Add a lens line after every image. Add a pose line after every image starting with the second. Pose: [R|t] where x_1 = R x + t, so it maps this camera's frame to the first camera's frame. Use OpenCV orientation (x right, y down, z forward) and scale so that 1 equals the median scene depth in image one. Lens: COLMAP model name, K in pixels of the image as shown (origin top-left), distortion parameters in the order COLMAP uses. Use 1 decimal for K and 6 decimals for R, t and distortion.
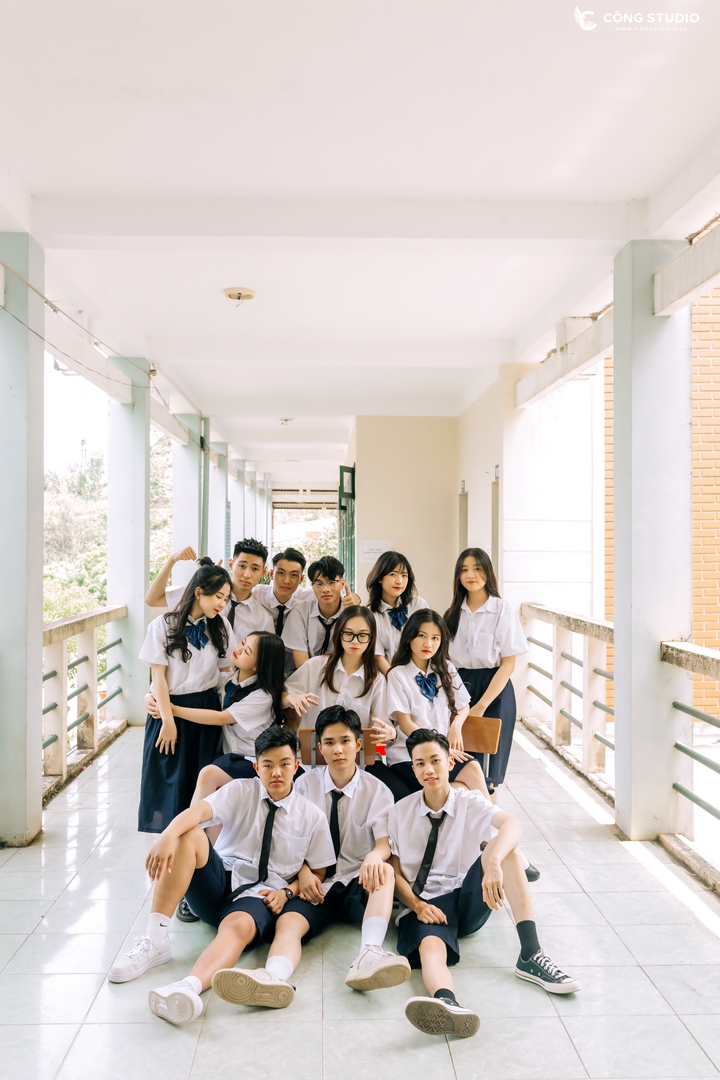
lens RADIAL K [[1015.2, 0, 360.0], [0, 1015.2, 540.0], [0, 0, 1]] dist [0.003652, 0.007274]
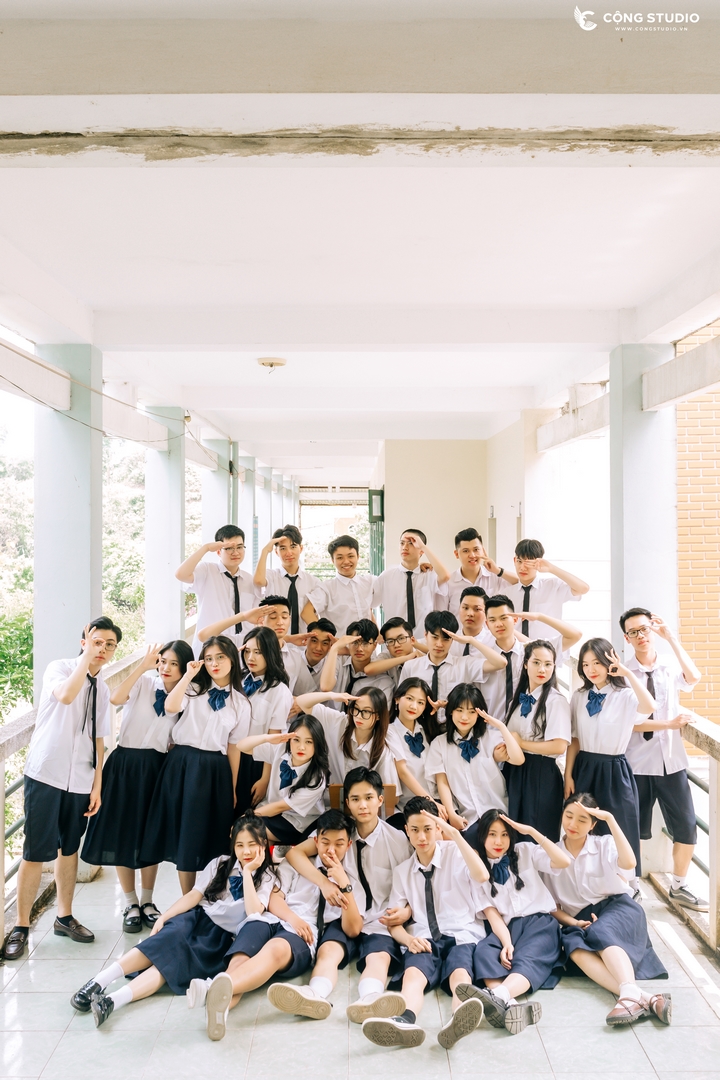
lens RADIAL K [[1131.2, 0, 366.3], [0, 1131.2, 511.3], [0, 0, 1]] dist [0.005268, 0.004099]
pose [[0.999647, -0.004841, -0.026118, 0.011880], [0.004633, 0.999957, -0.007992, -0.076893], [0.026155, 0.007868, 0.999627, -0.198351]]
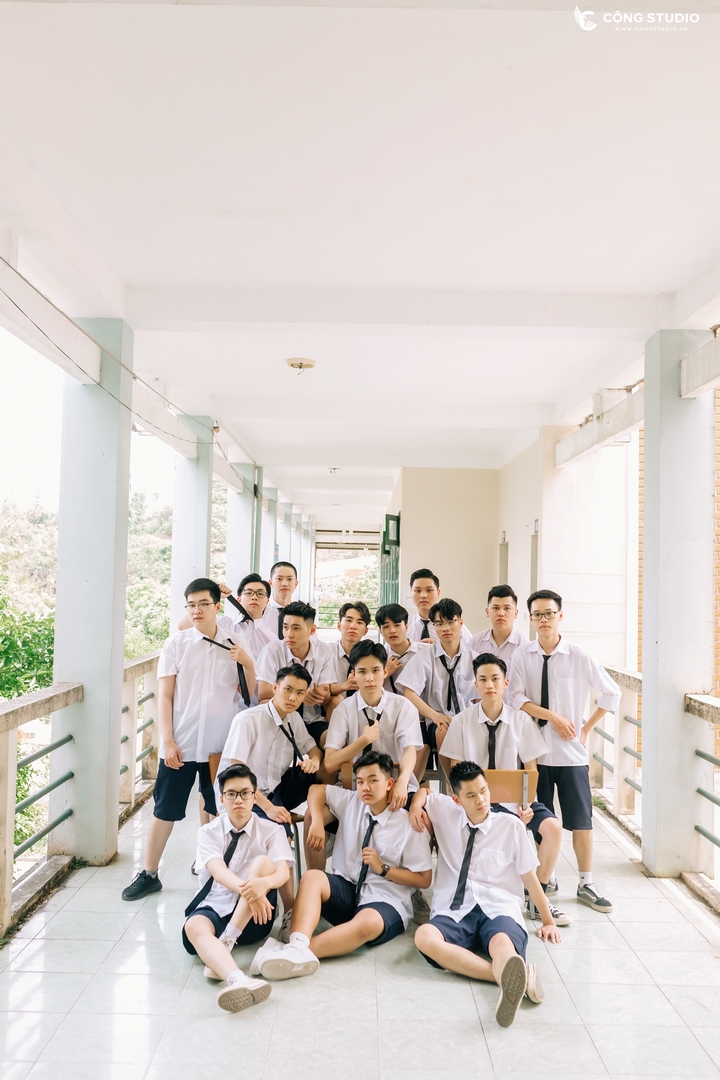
lens RADIAL K [[1015.2, 0, 360.0], [0, 1015.2, 540.0], [0, 0, 1]] dist [0.003652, 0.007274]
pose [[0.999106, 0.017685, -0.038386, -0.010517], [-0.019076, 0.999163, -0.036184, -0.014685], [0.037714, 0.036884, 0.998608, -0.084109]]
